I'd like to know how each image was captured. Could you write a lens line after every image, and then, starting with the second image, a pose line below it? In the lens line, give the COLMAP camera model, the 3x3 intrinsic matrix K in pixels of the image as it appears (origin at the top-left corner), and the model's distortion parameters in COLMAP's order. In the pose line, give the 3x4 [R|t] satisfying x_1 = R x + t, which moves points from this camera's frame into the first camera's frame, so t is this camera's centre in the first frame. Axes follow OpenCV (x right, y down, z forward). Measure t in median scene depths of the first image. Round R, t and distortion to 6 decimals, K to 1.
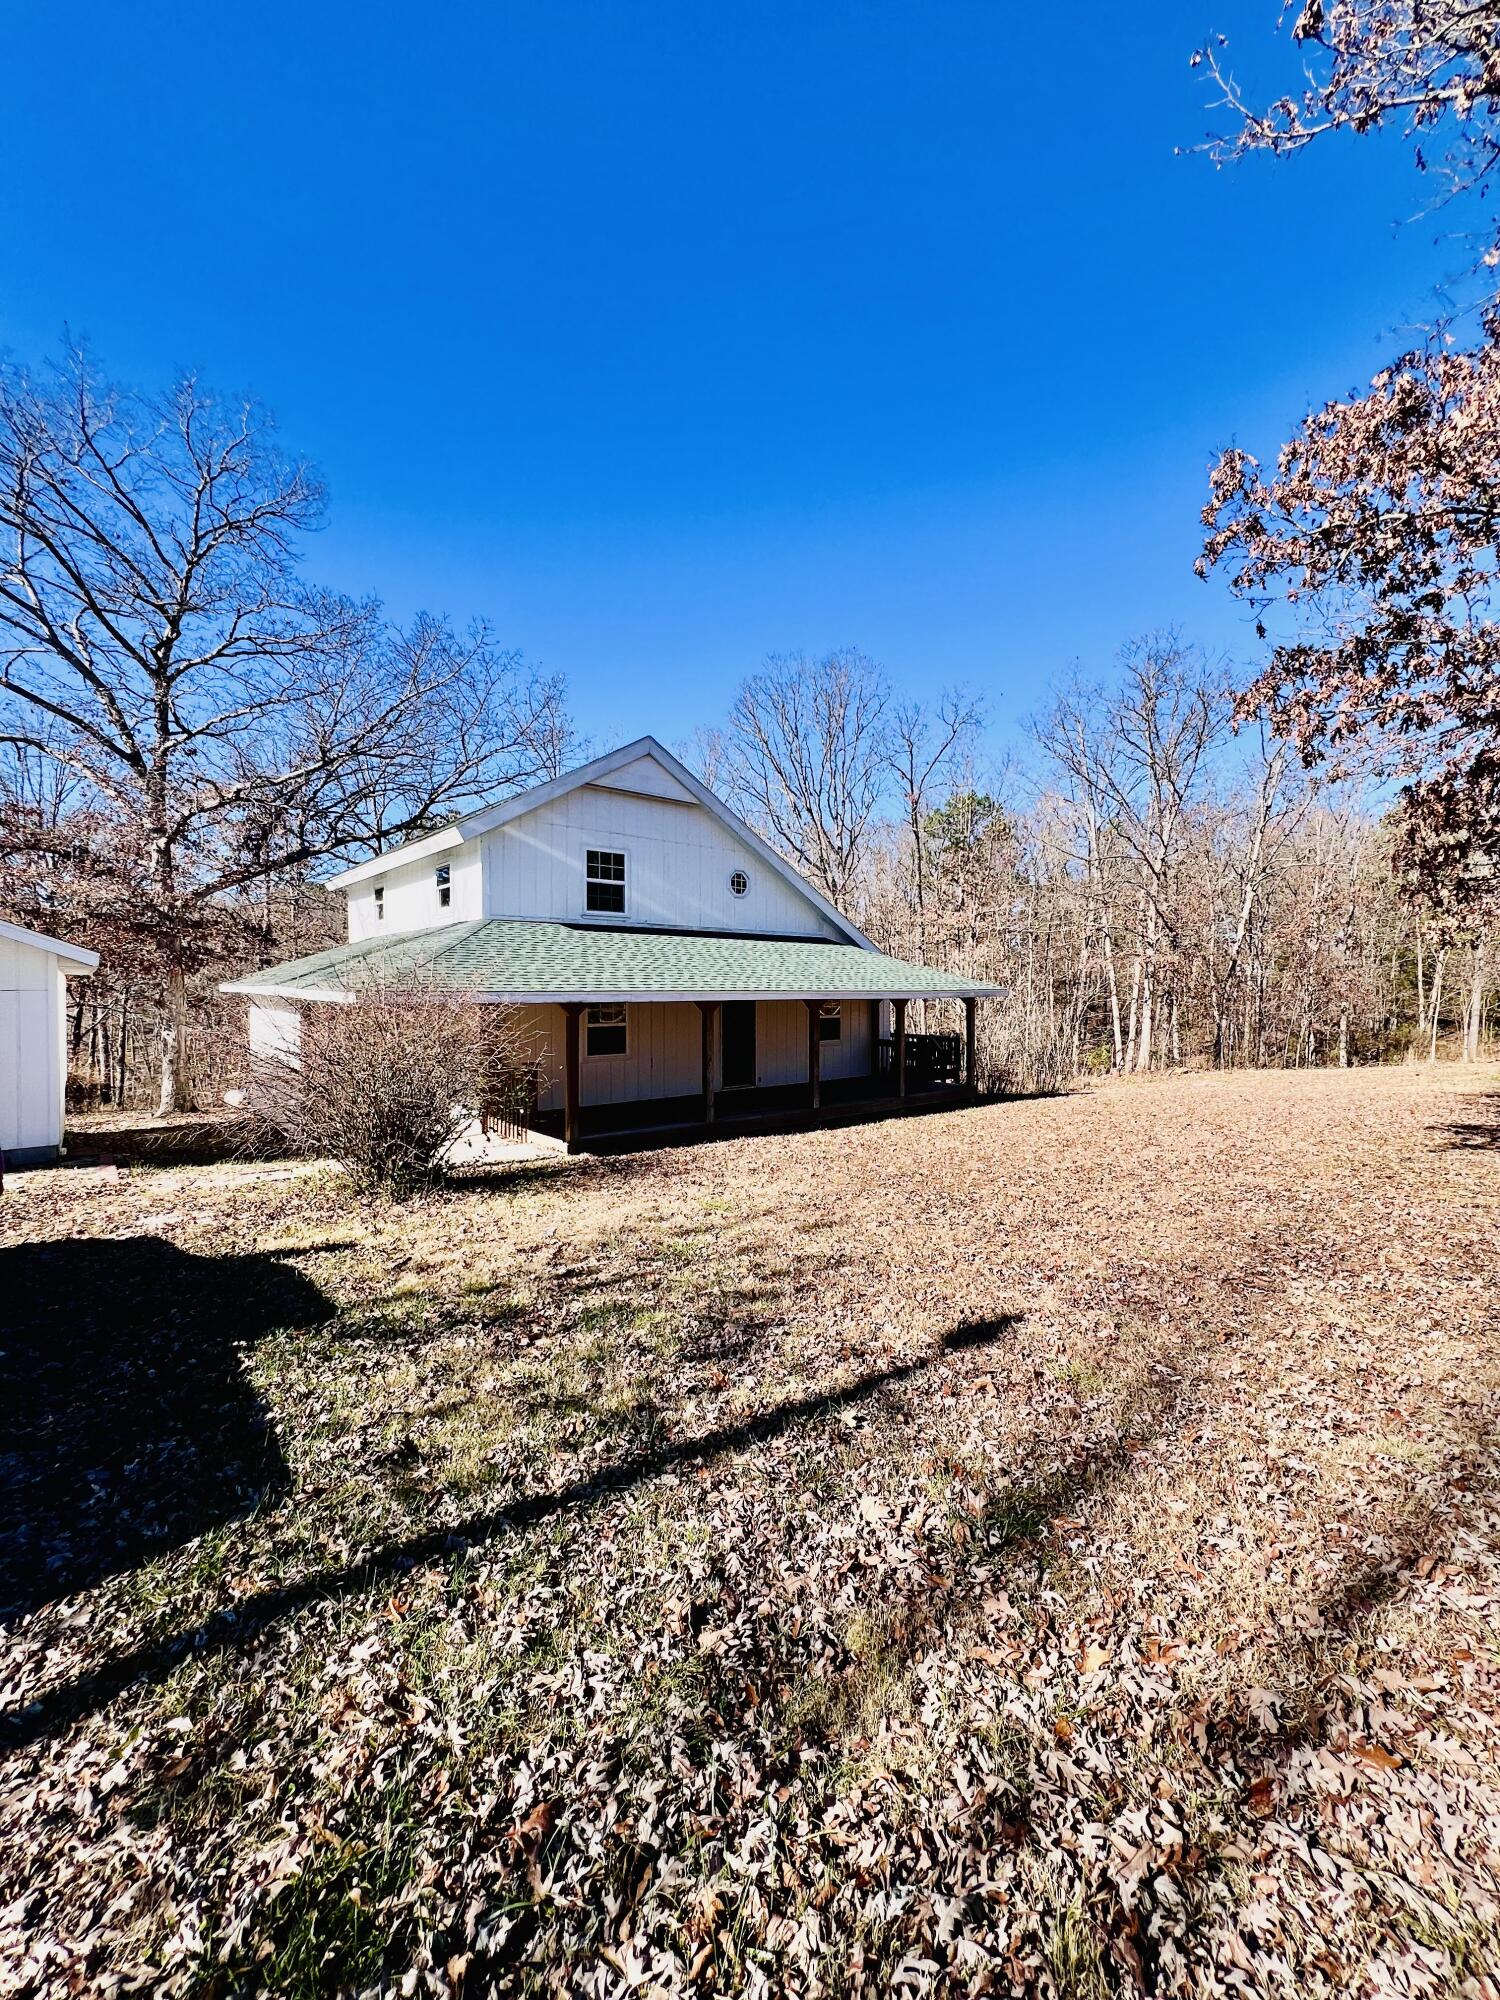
lens RADIAL K [[792.3, 0, 750.0], [0, 792.3, 1000.0], [0, 0, 1]] dist [-0.000488, -0.000030]
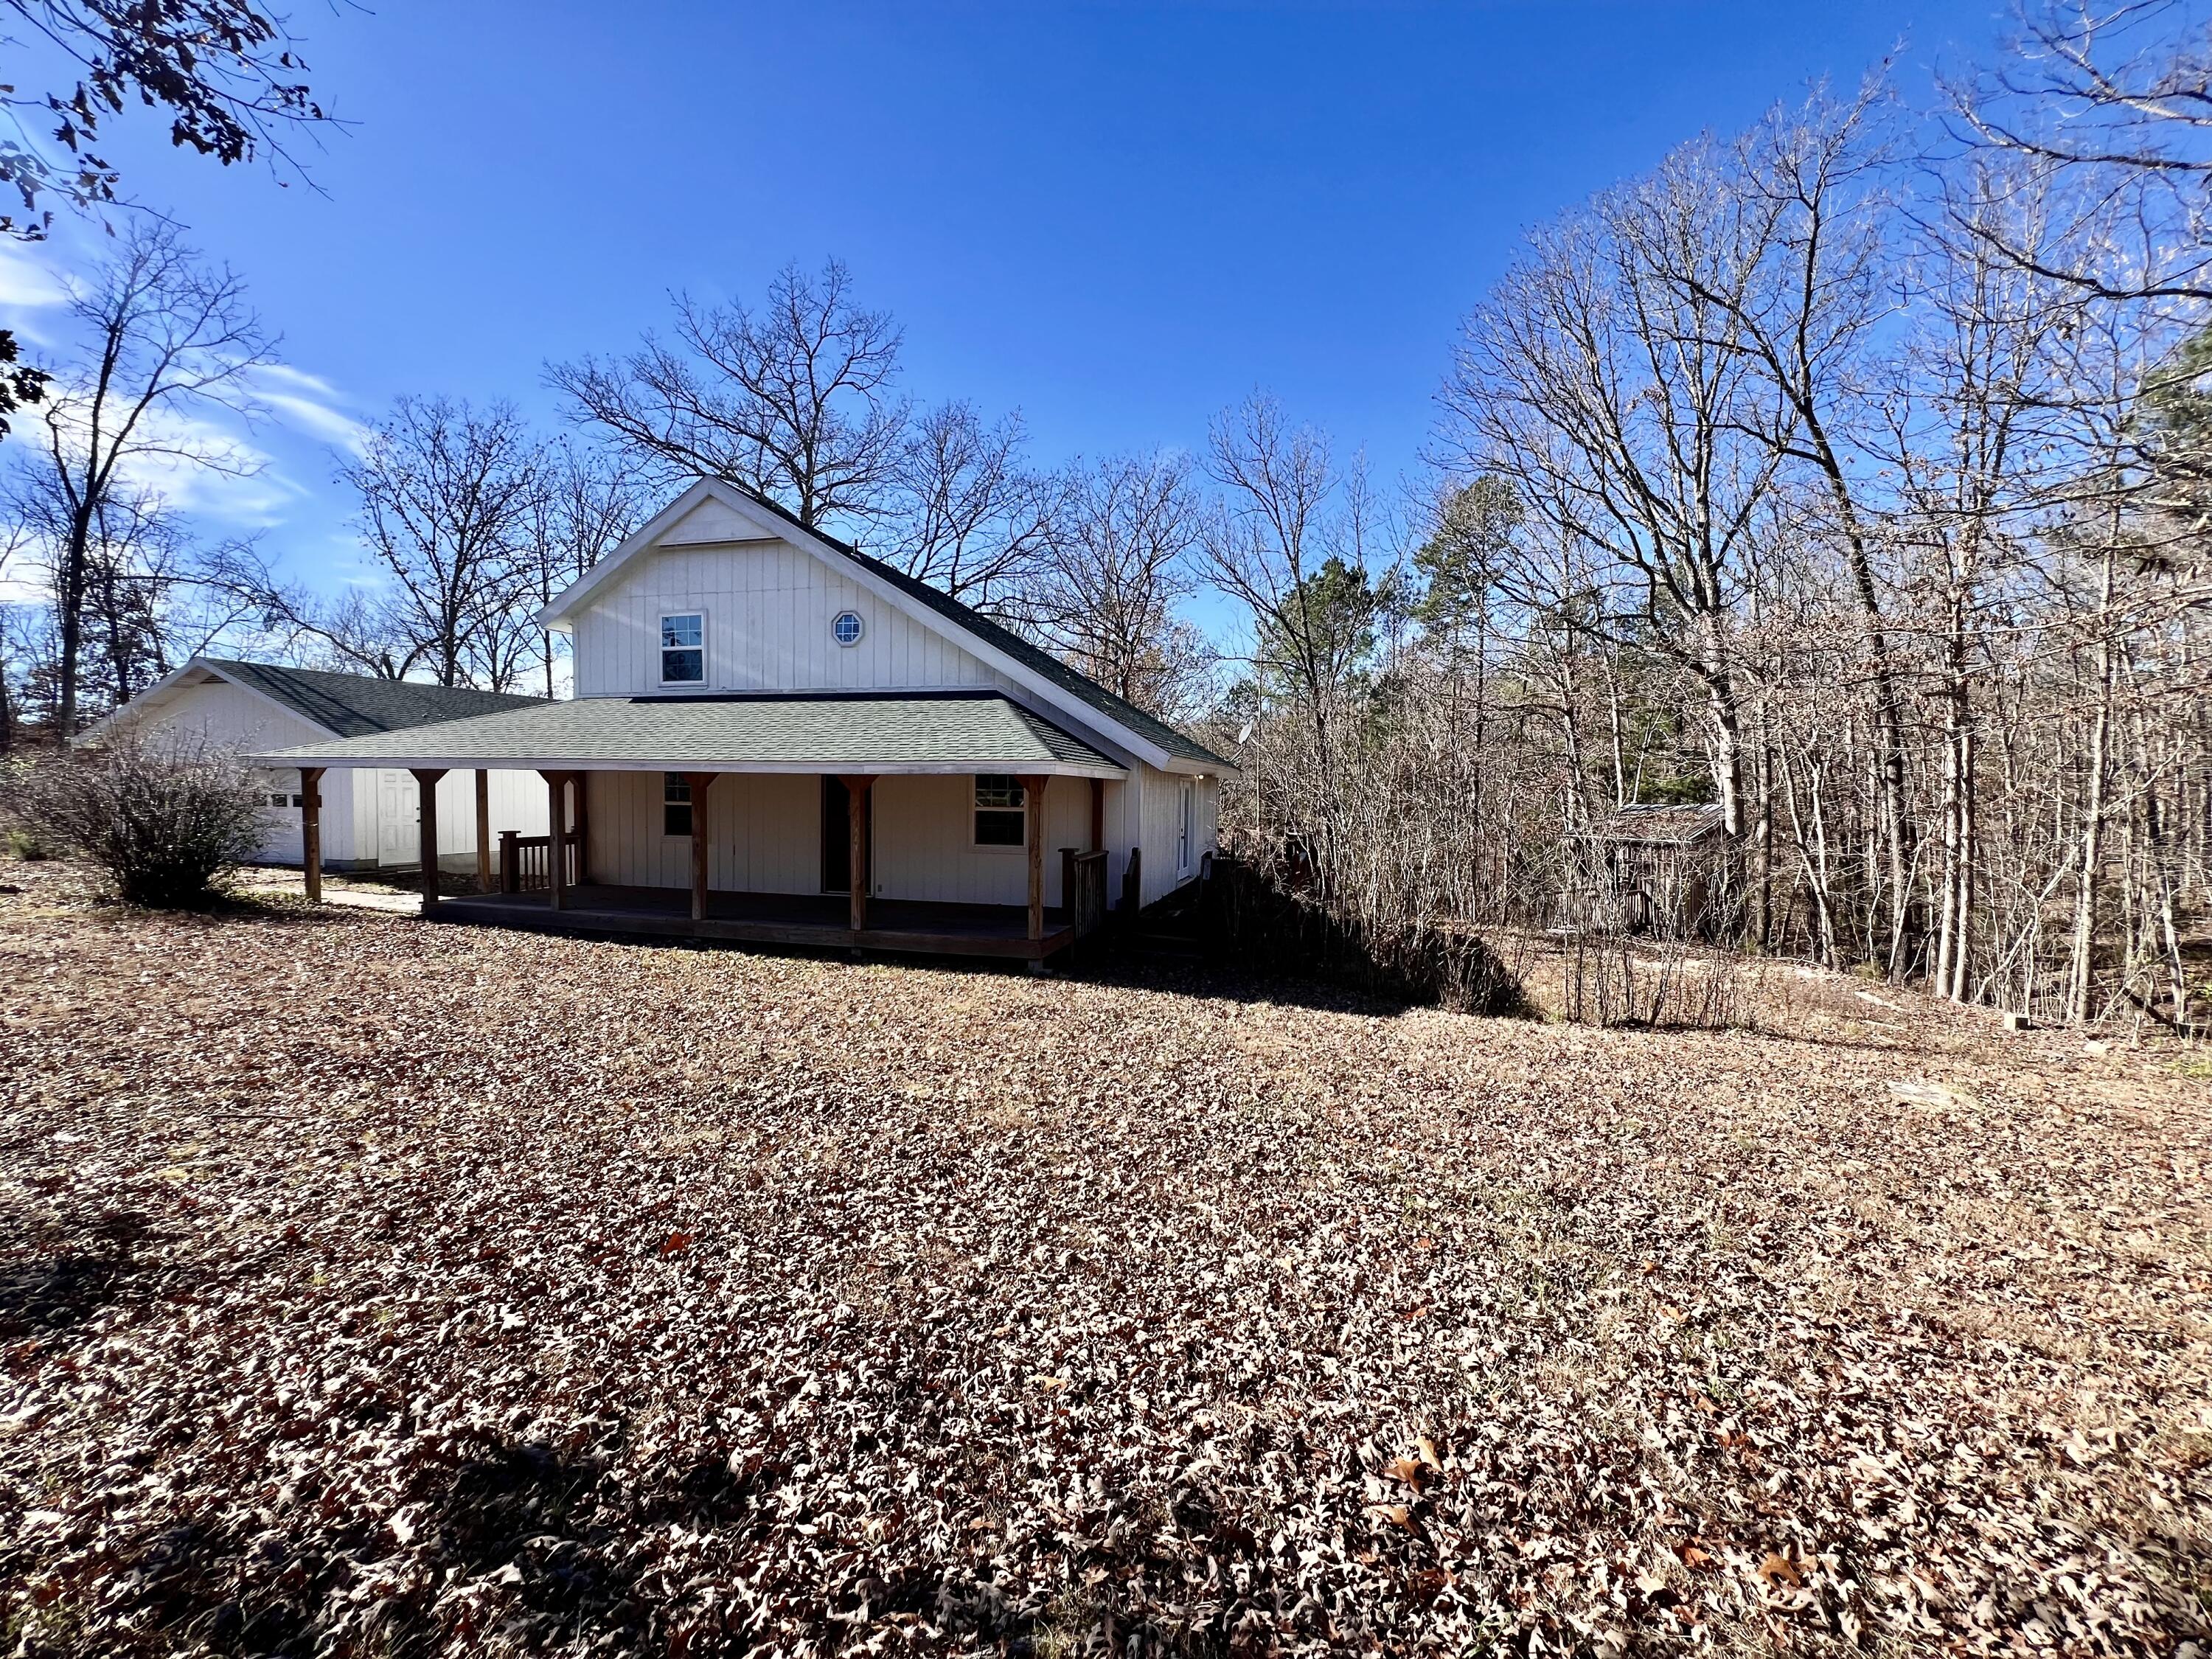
lens RADIAL K [[876.3, 0, 1106.0], [0, 876.3, 829.5], [0, 0, 1]] dist [-0.000488, -0.000030]
pose [[0.584440, 0.051037, -0.809830, 0.924926], [-0.023889, 0.998670, 0.045698, 0.003993], [0.811085, -0.007362, 0.584882, 0.780246]]
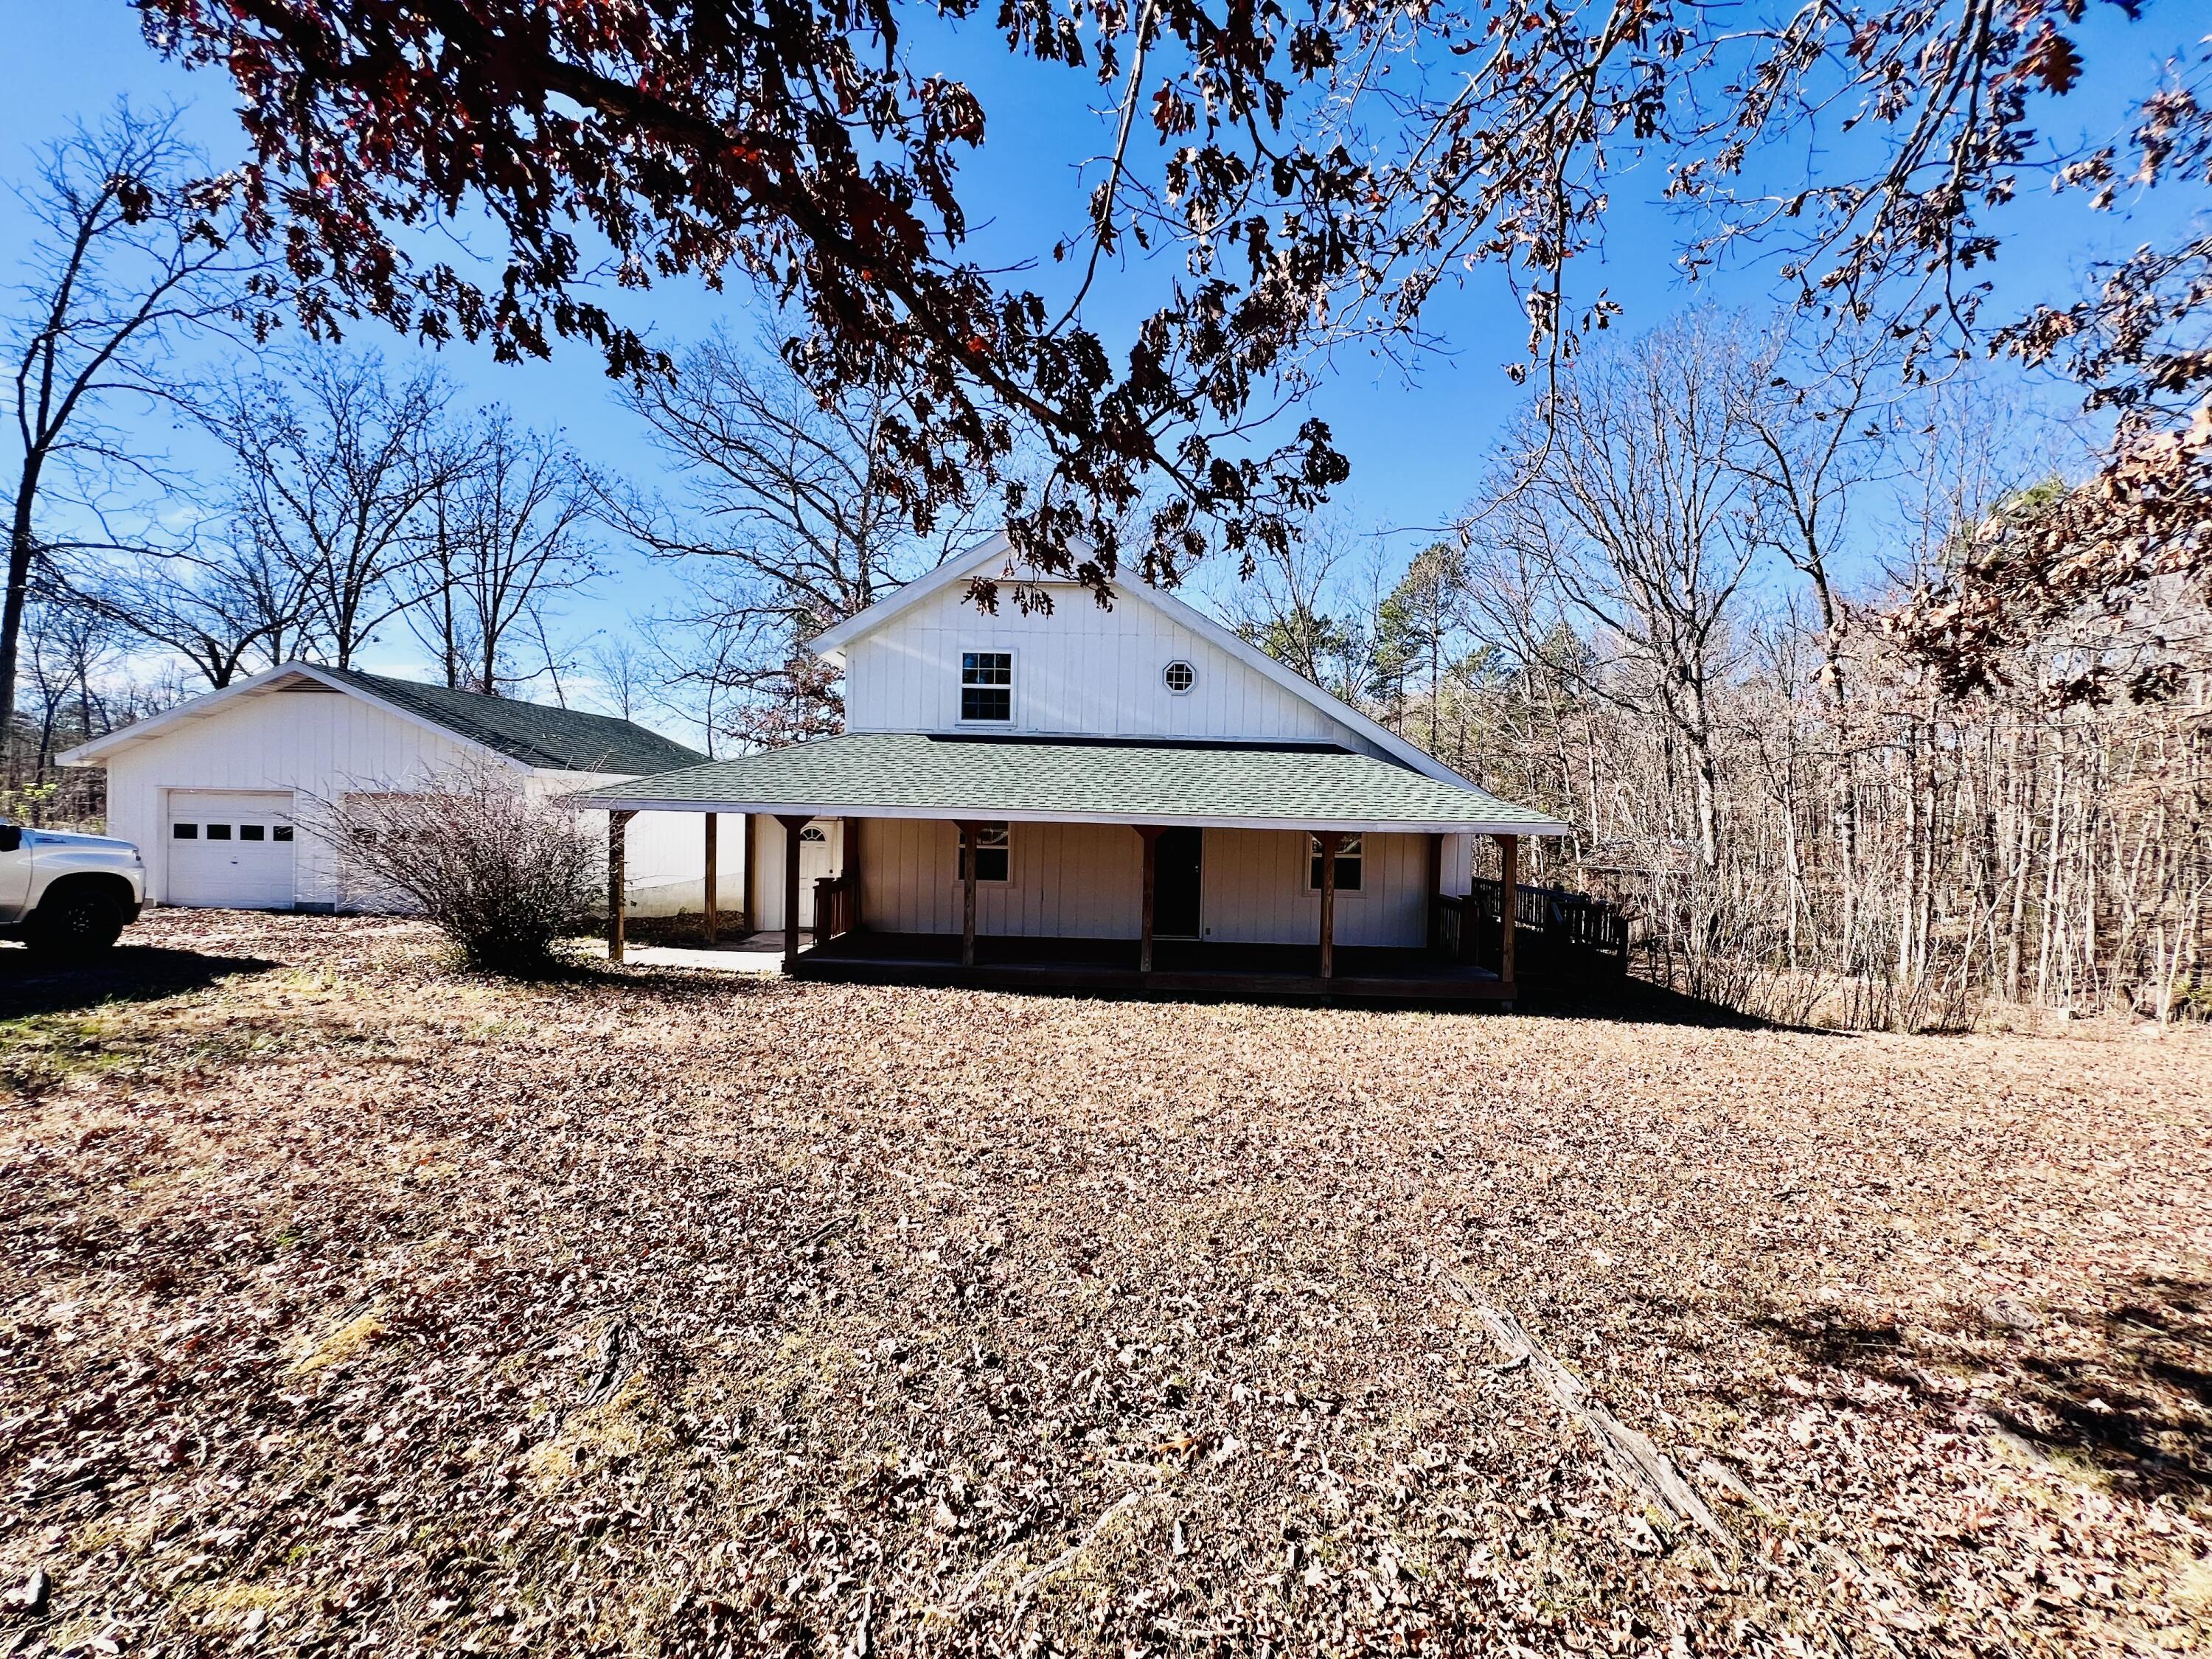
lens RADIAL K [[889.7, 0, 1102.3], [0, 889.7, 820.8], [0, 0, 1]] dist [0.002067, 0.000049]
pose [[0.771424, 0.031892, -0.635522, 0.544192], [-0.034173, 0.999378, 0.008669, -0.011137], [0.635403, 0.015030, 0.772034, 0.303792]]
